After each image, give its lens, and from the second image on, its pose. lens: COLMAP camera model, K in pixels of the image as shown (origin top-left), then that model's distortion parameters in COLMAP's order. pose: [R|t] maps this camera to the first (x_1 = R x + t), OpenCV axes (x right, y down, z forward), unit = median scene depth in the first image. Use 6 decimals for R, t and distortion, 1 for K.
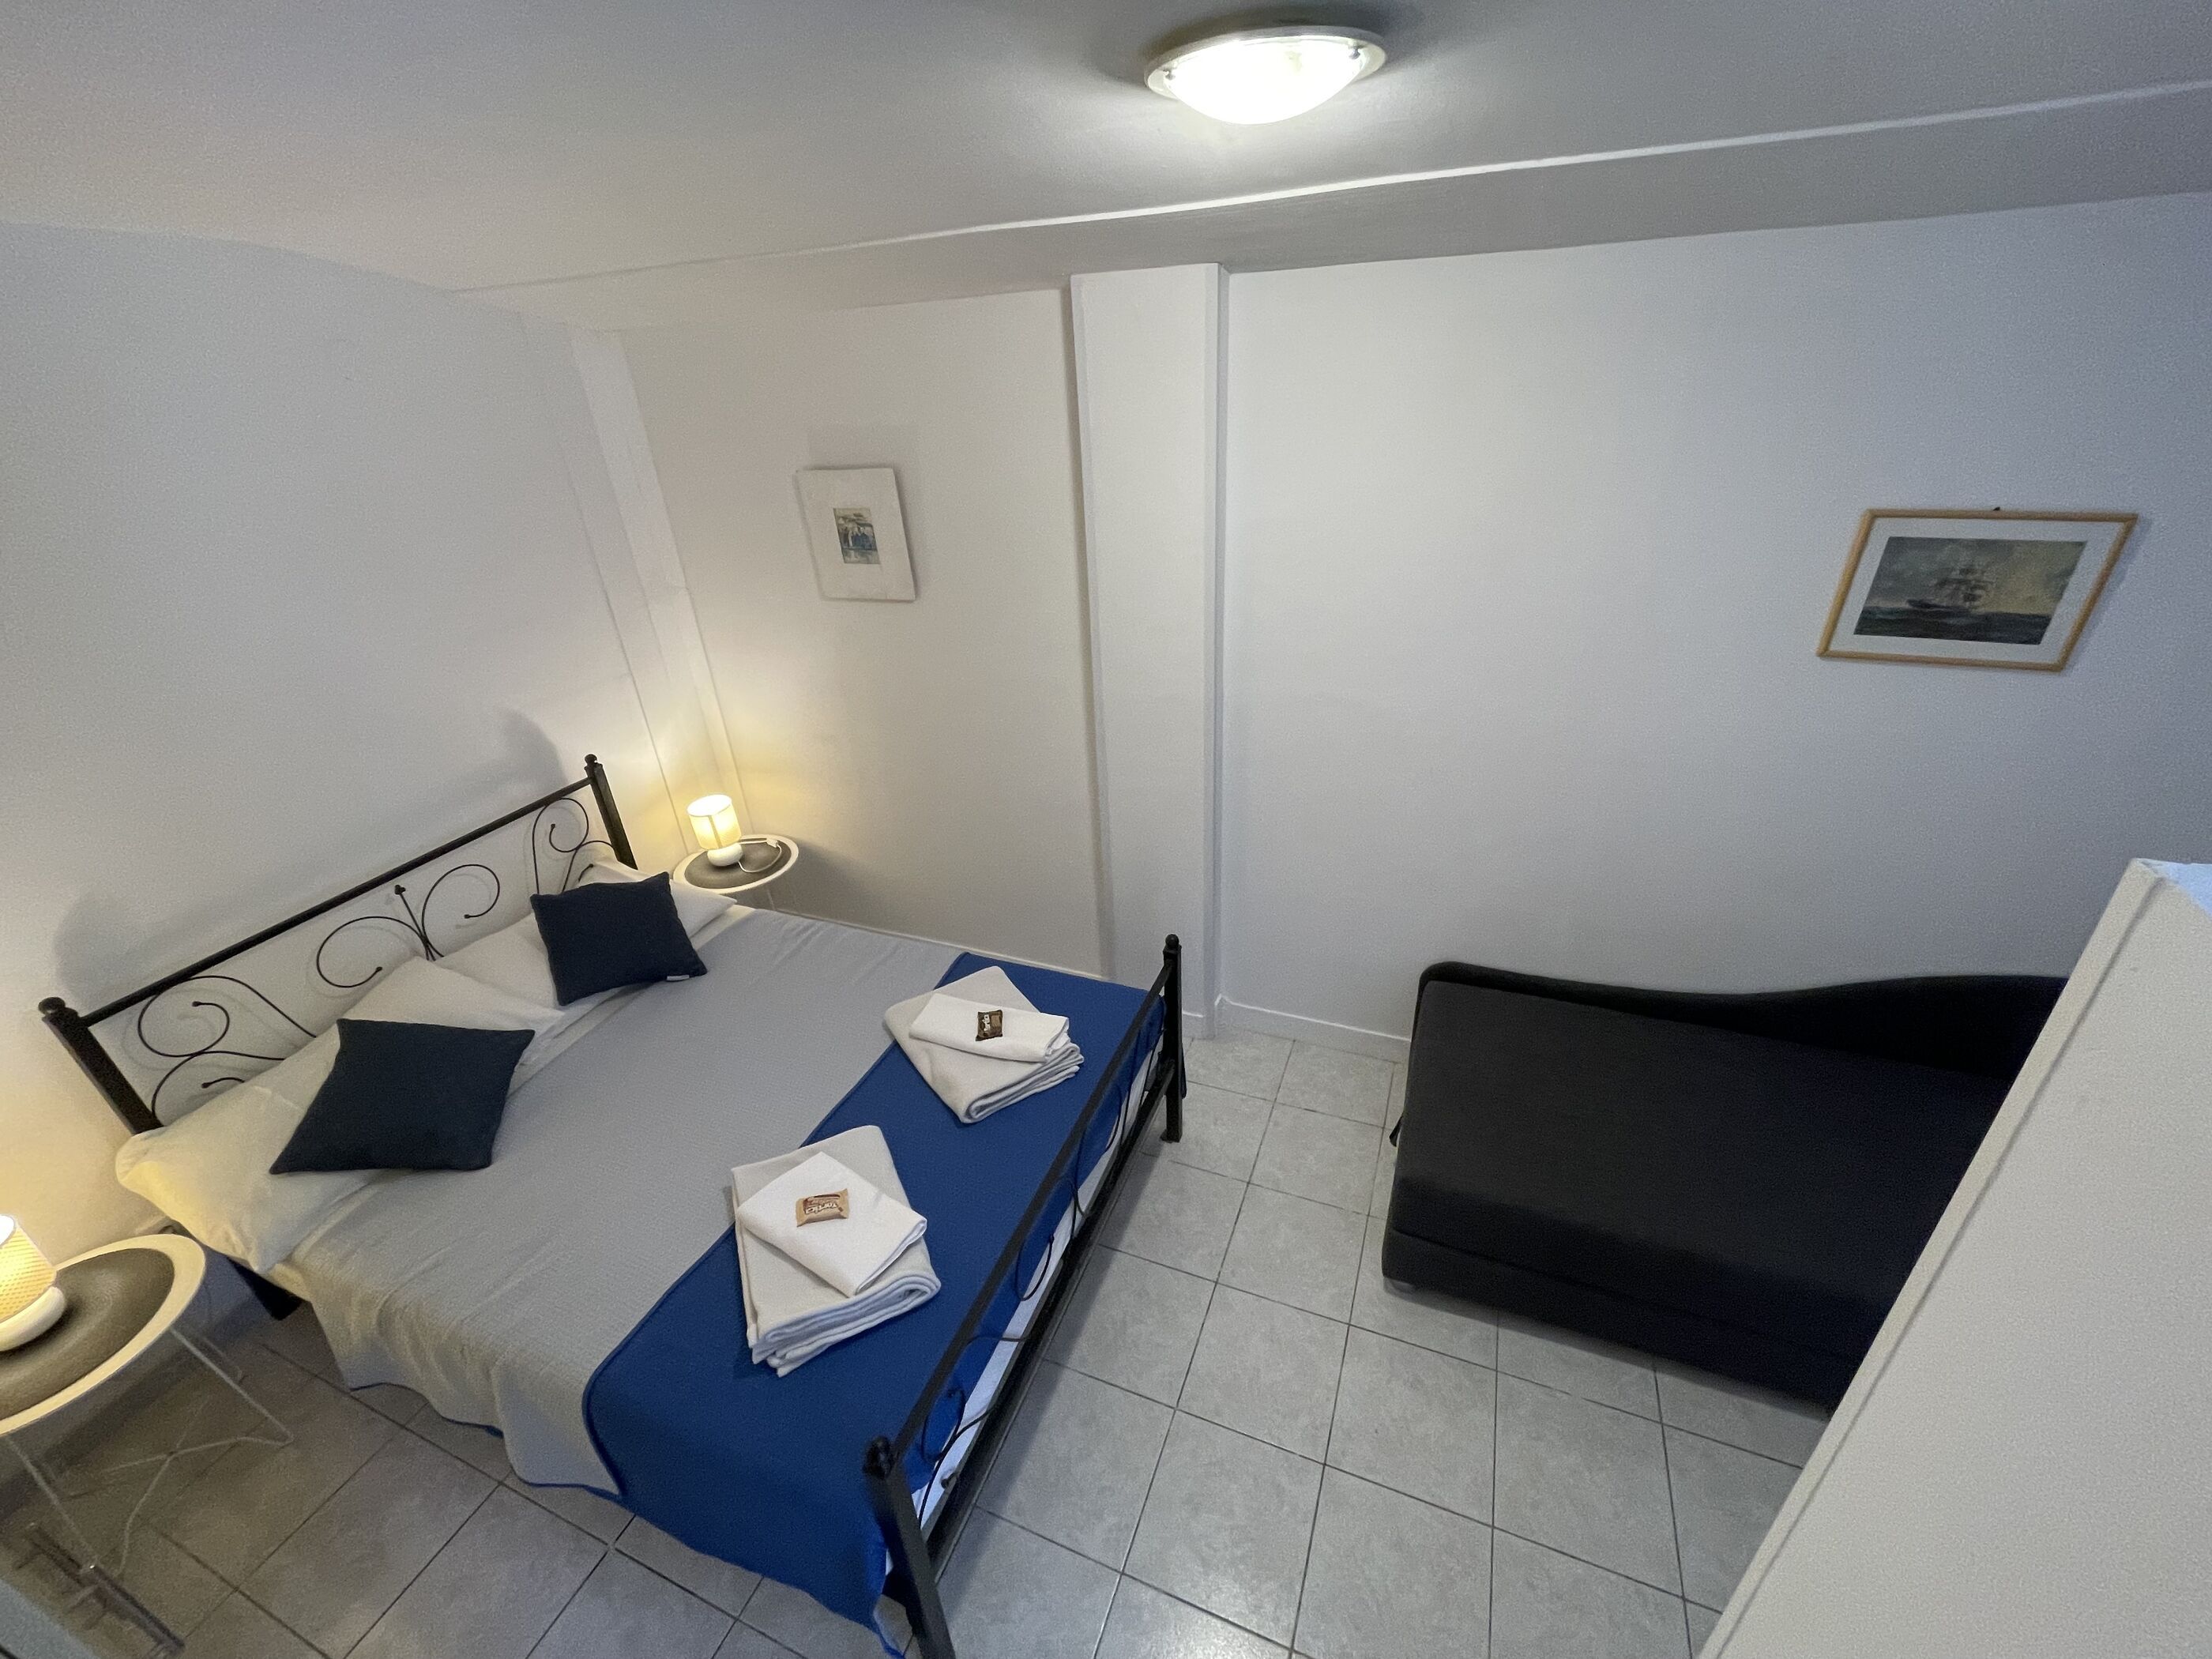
lens RADIAL K [[897.2, 0, 1108.2], [0, 897.2, 834.1], [0, 0, 1]] dist [-0.001302, -0.000889]
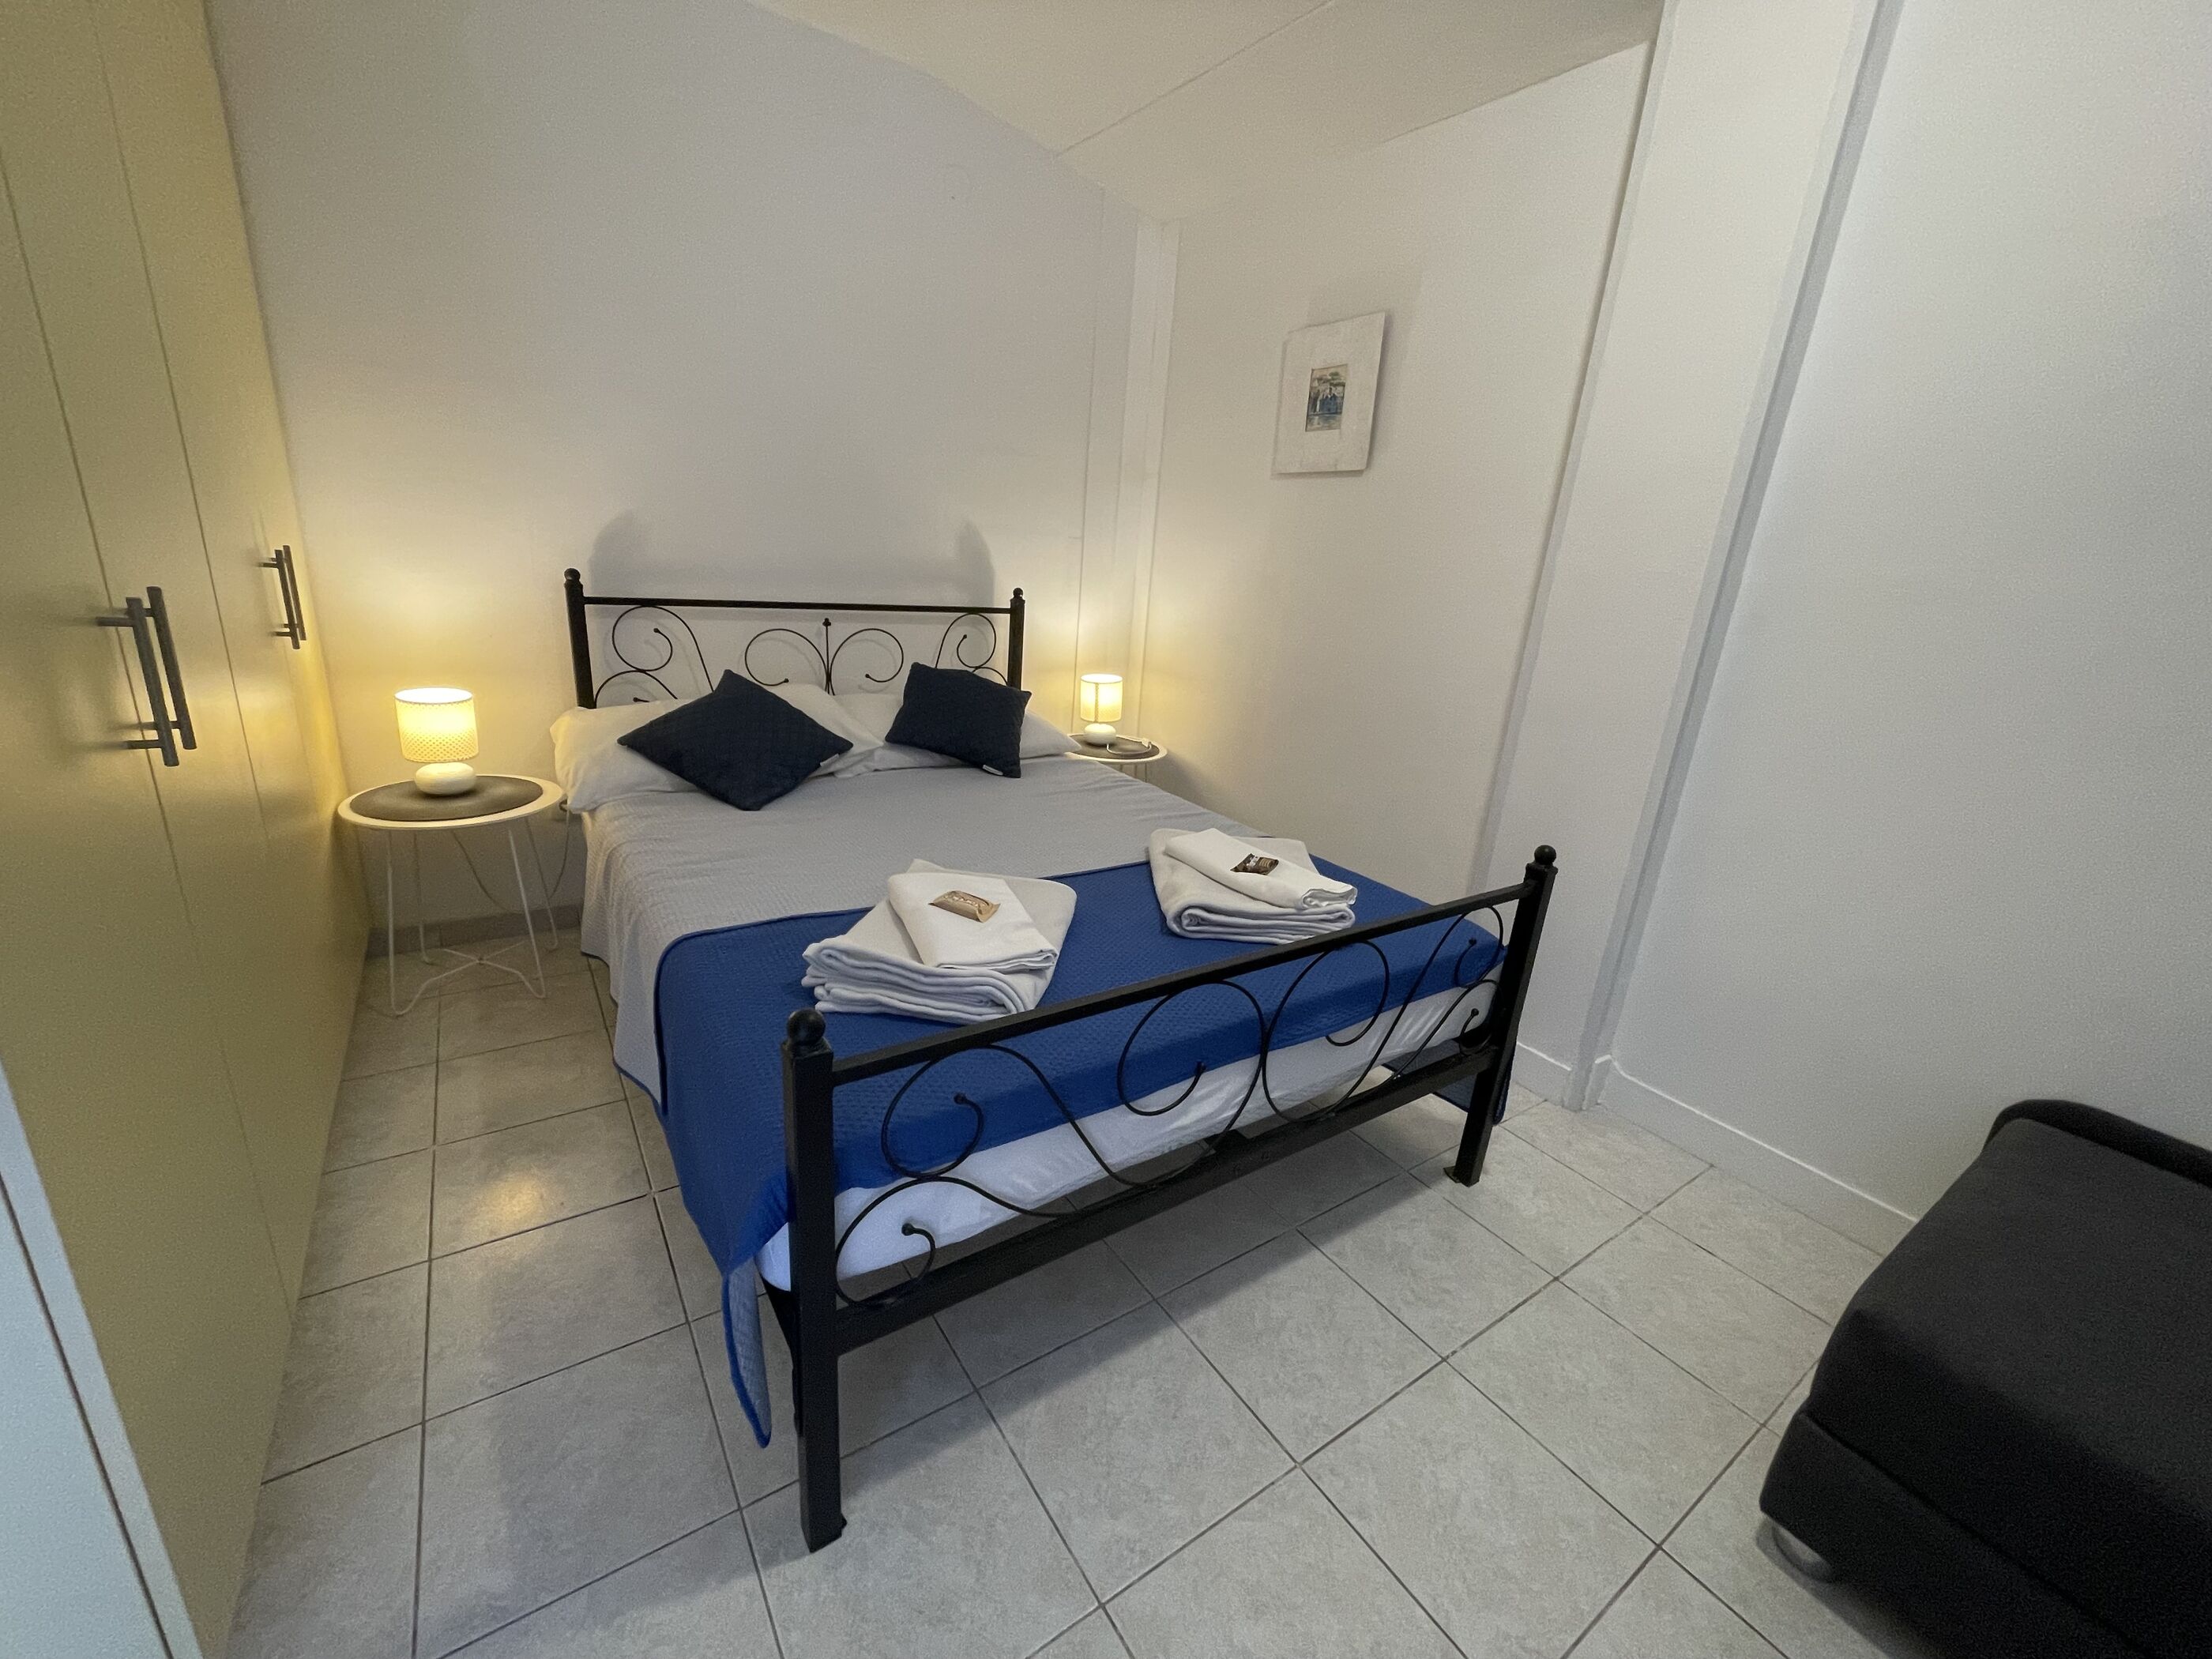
lens RADIAL K [[897.2, 0, 1102.4], [0, 897.2, 824.2], [0, 0, 1]] dist [-0.001302, -0.000889]
pose [[0.824930, 0.274891, -0.493888, 0.112646], [-0.361066, 0.928541, -0.086268, 0.252351], [0.434882, 0.249491, 0.865235, 0.223660]]
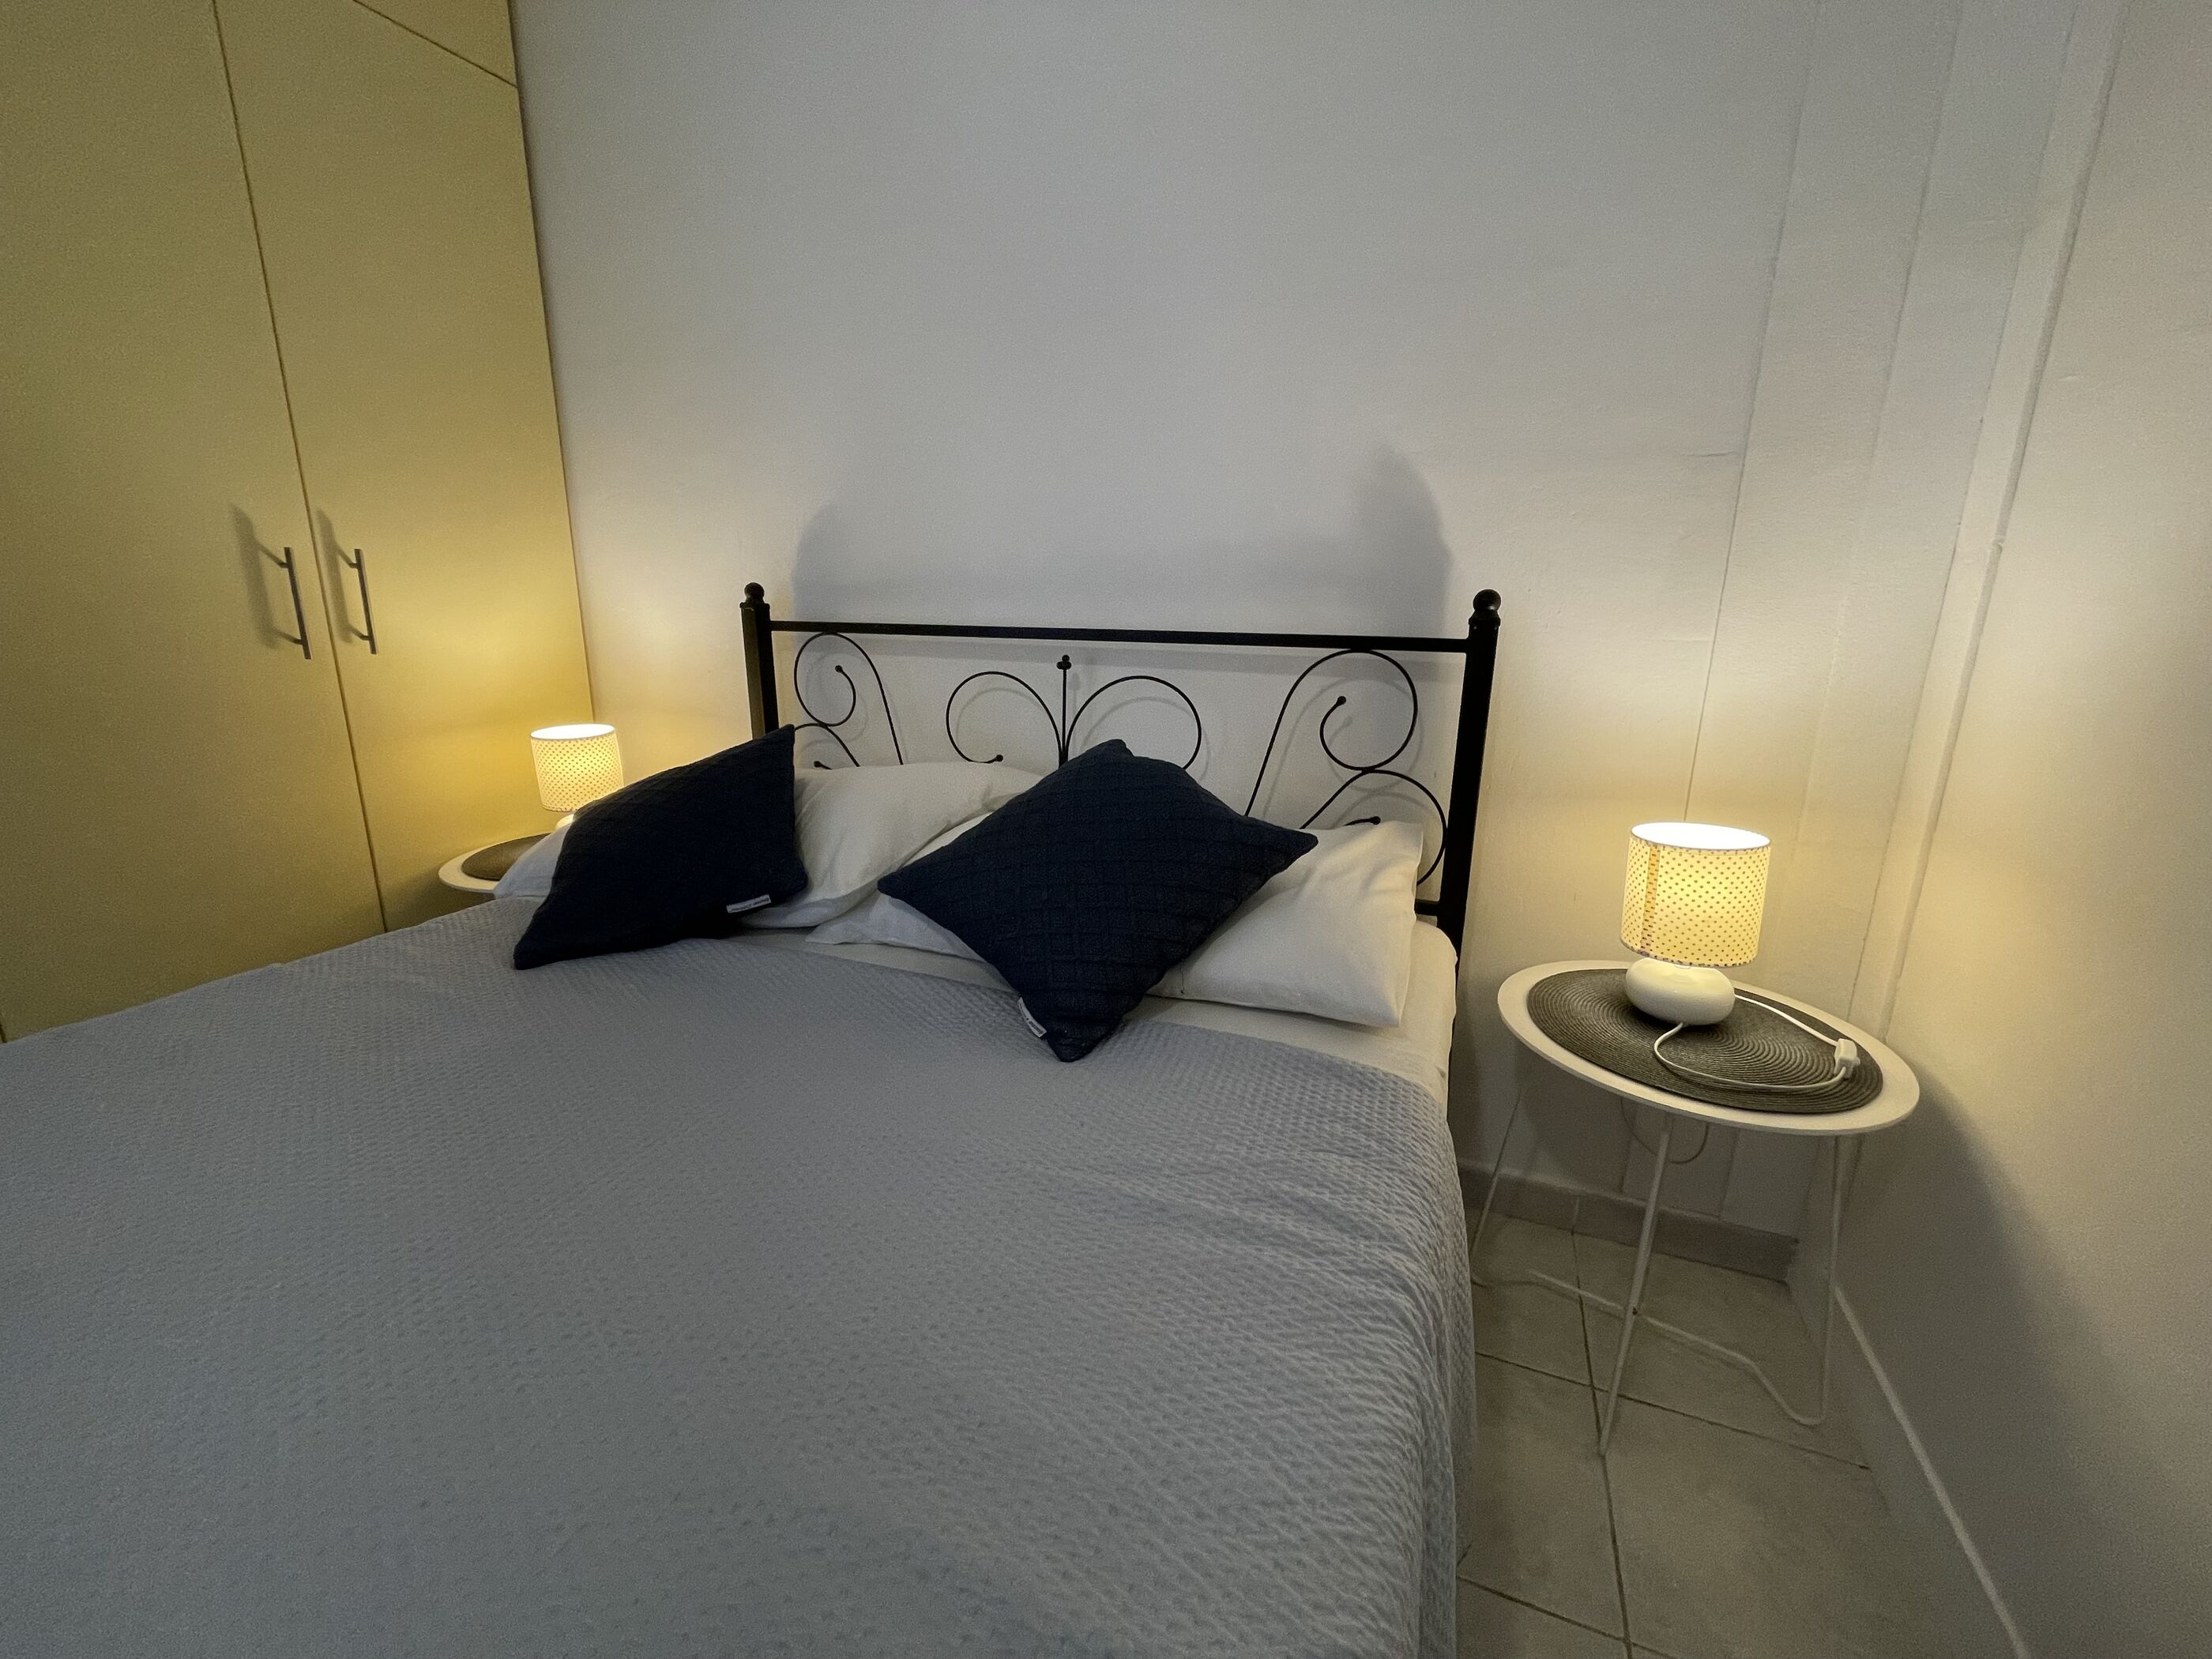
lens RADIAL K [[897.2, 0, 1116.4], [0, 897.2, 823.0], [0, 0, 1]] dist [-0.001302, -0.000889]
pose [[-0.001389, 0.296698, -0.954970, -0.142255], [-0.473219, 0.841082, 0.262003, -0.023446], [0.880944, 0.452274, 0.139235, 0.929646]]
